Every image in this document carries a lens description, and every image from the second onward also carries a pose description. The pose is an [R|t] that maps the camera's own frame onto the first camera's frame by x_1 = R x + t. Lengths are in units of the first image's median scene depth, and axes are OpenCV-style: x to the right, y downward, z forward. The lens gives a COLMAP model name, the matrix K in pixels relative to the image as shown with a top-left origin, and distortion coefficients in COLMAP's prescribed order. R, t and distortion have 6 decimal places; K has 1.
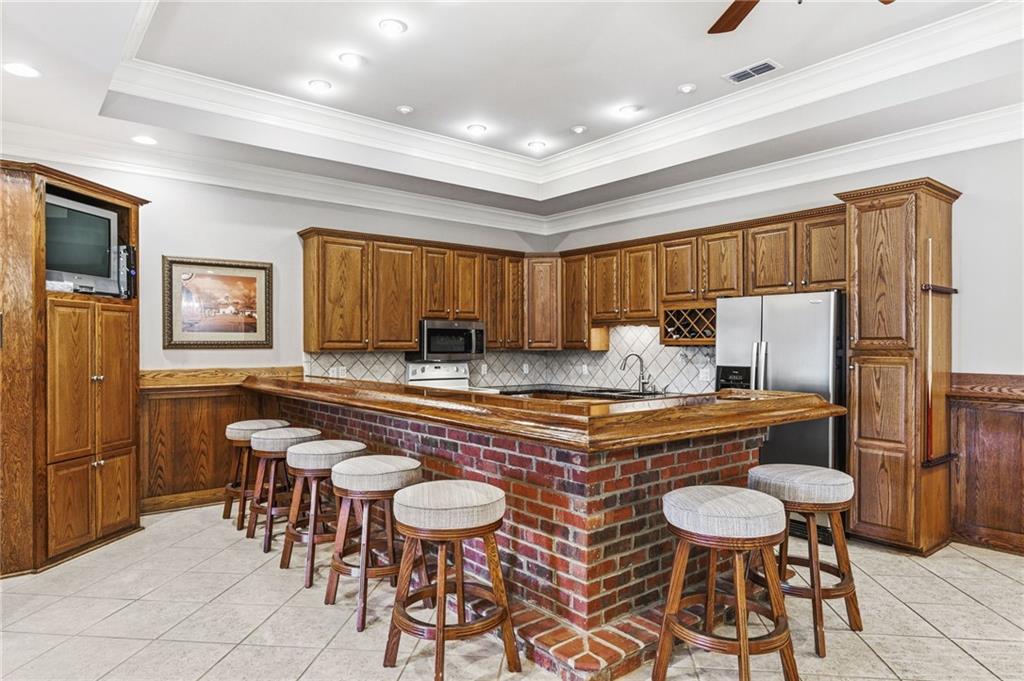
lens RADIAL K [[585.2, 0, 514.0], [0, 585.2, 342.4], [0, 0, 1]] dist [-0.004592, 0.000559]
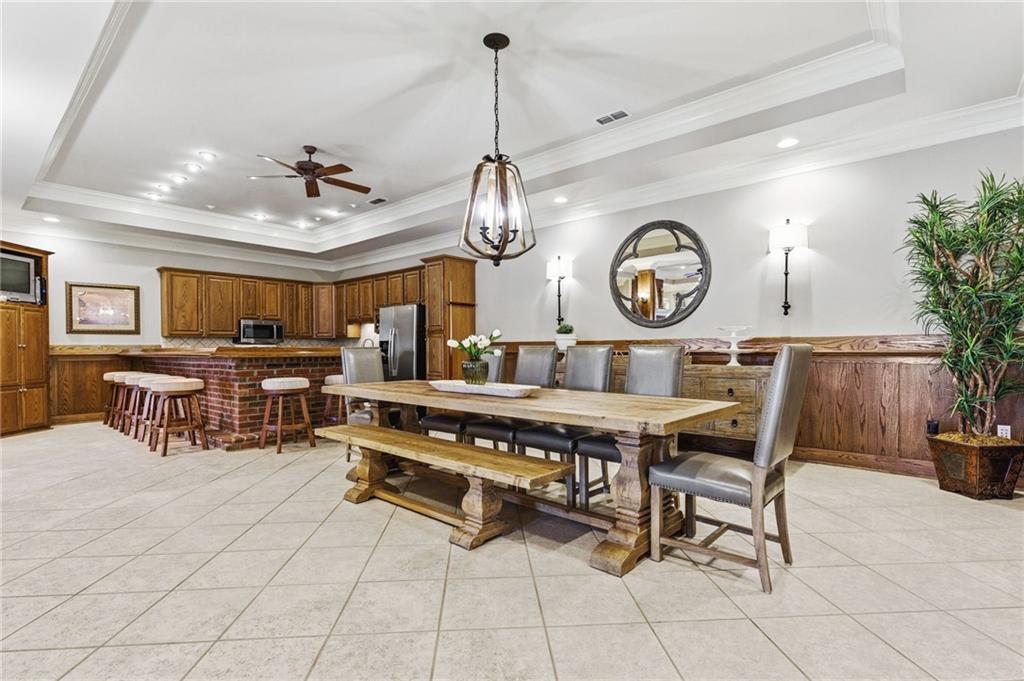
lens RADIAL K [[472.6, 0, 513.8], [0, 472.6, 349.4], [0, 0, 1]] dist [0.004833, -0.000697]
pose [[0.986886, -0.005507, 0.161325, 0.518621], [0.004961, 0.999981, 0.003787, 0.061013], [-0.161342, -0.002937, 0.986894, -0.658583]]
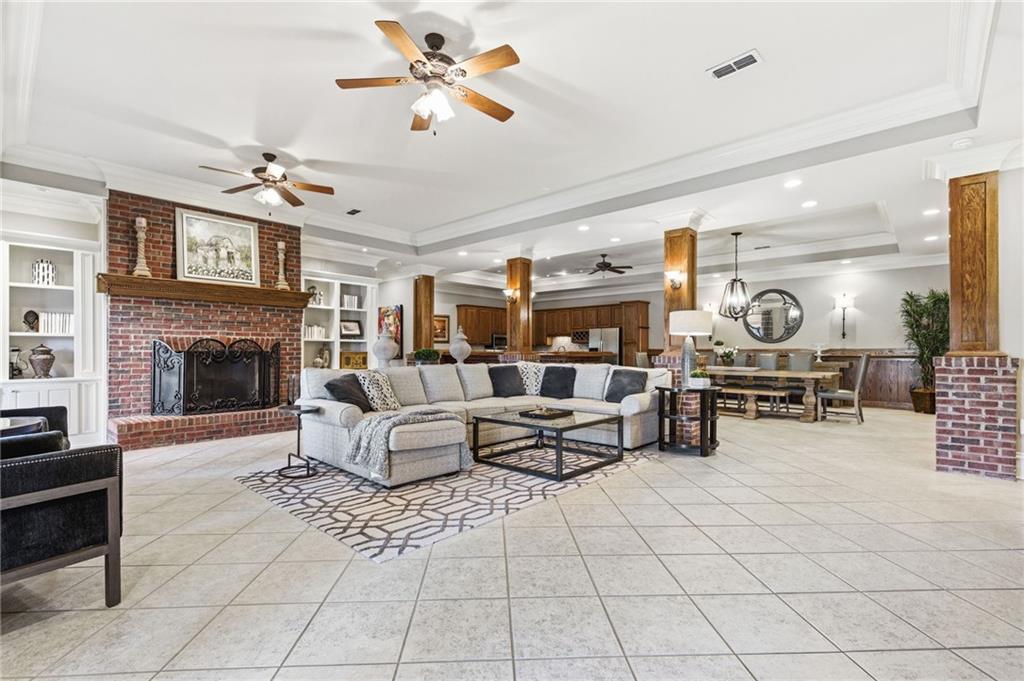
lens RADIAL K [[472.6, 0, 495.4], [0, 472.6, 344.8], [0, 0, 1]] dist [0.004833, -0.000697]
pose [[0.989876, 0.002458, 0.141915, -0.578407], [-0.000778, 0.999929, -0.011894, 0.051128], [-0.141934, 0.011663, 0.989807, -1.629267]]
